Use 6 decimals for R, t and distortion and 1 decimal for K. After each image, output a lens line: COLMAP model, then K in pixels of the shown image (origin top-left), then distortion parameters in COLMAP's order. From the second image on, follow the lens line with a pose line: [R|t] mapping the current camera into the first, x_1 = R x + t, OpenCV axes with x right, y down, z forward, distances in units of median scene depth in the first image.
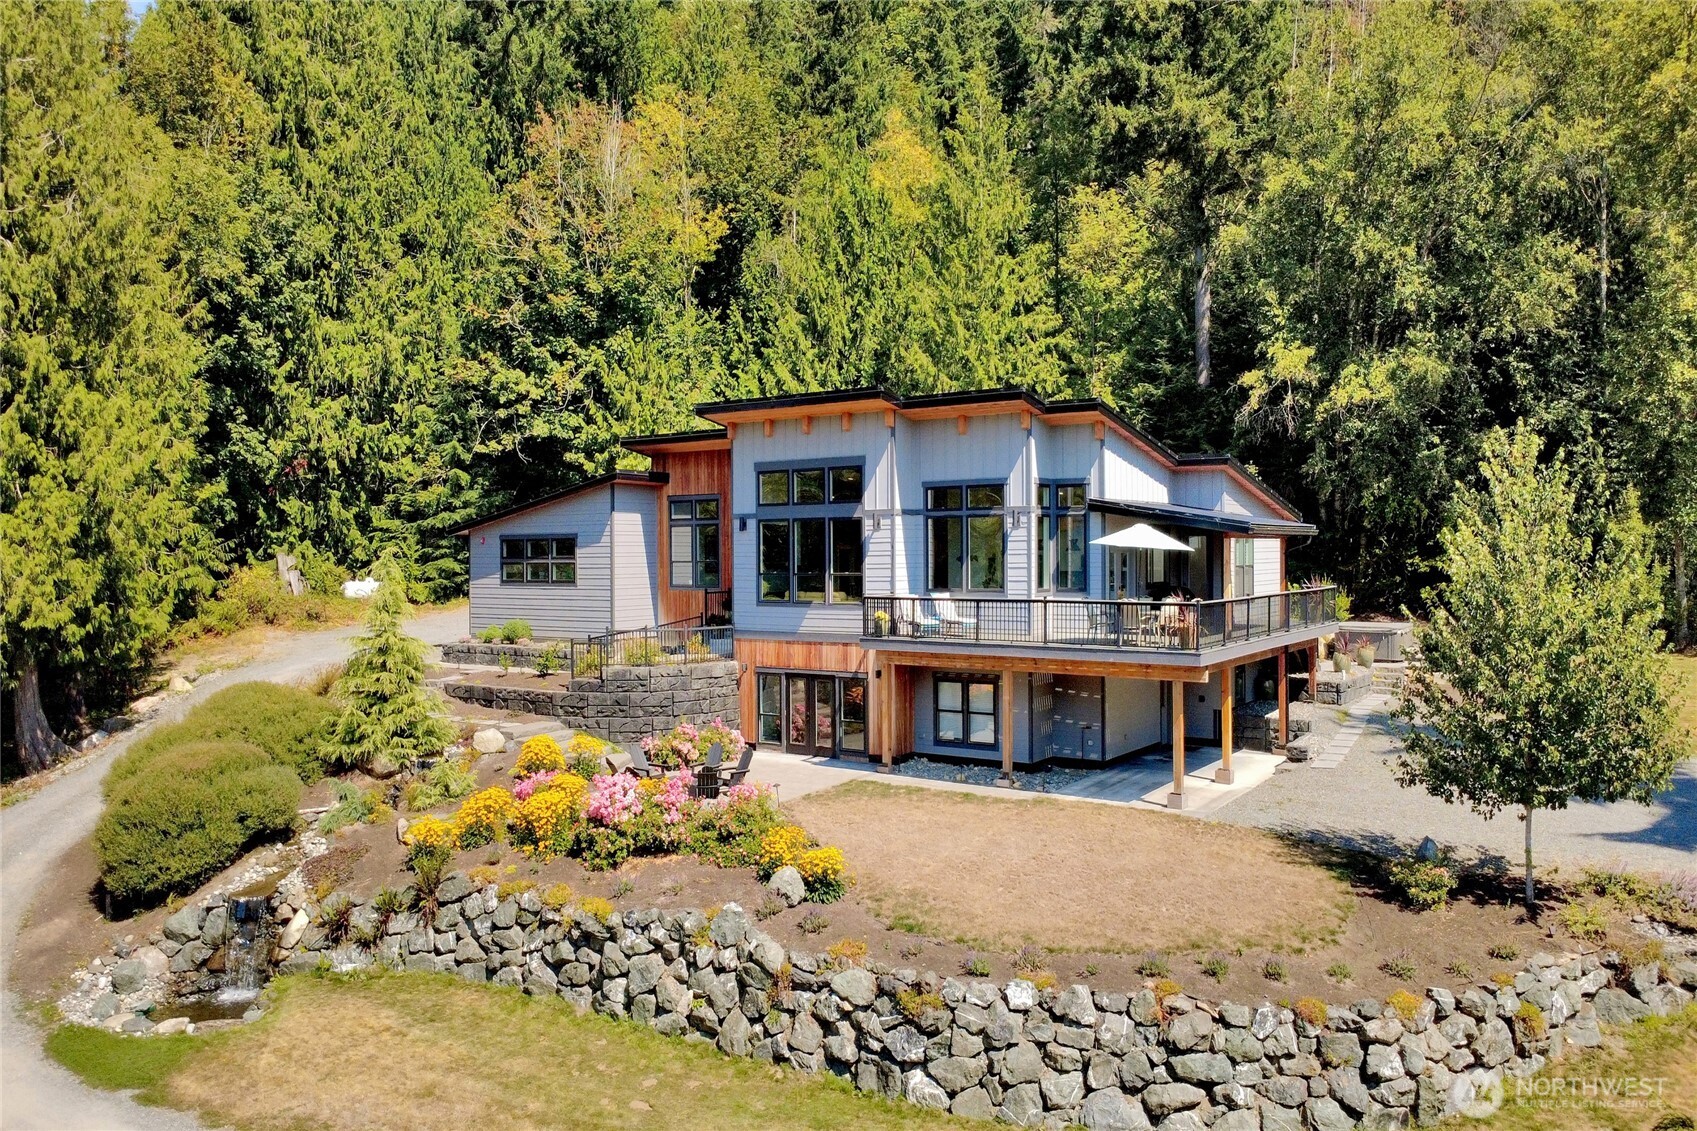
lens RADIAL K [[1189.3, 0, 805.2], [0, 1189.3, 564.8], [0, 0, 1]] dist [-0.004180, -0.001149]
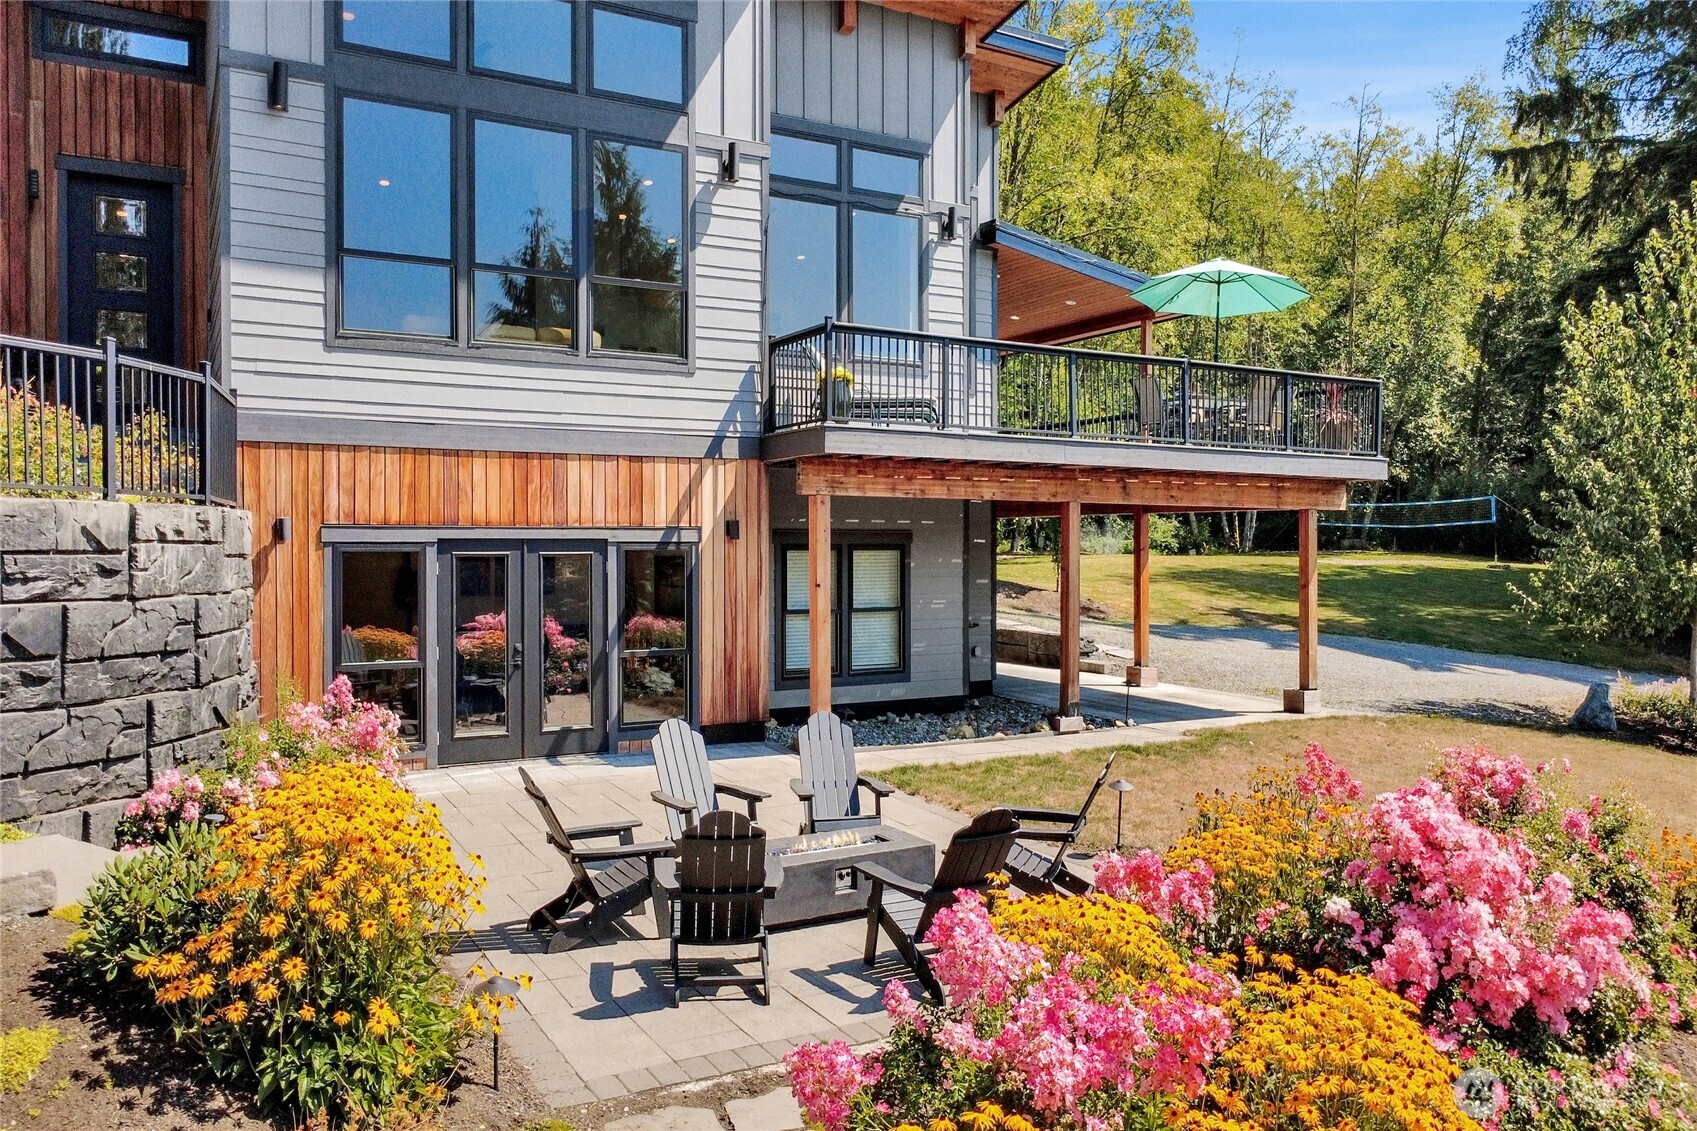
lens RADIAL K [[1227.8, 0, 857.1], [0, 1227.8, 570.7], [0, 0, 1]] dist [-0.002972, -0.001058]
pose [[0.422509, -0.008319, 0.906320, -0.294982], [0.001878, 0.999964, 0.008303, 0.096465], [-0.906357, -0.001806, 0.422510, 0.729518]]
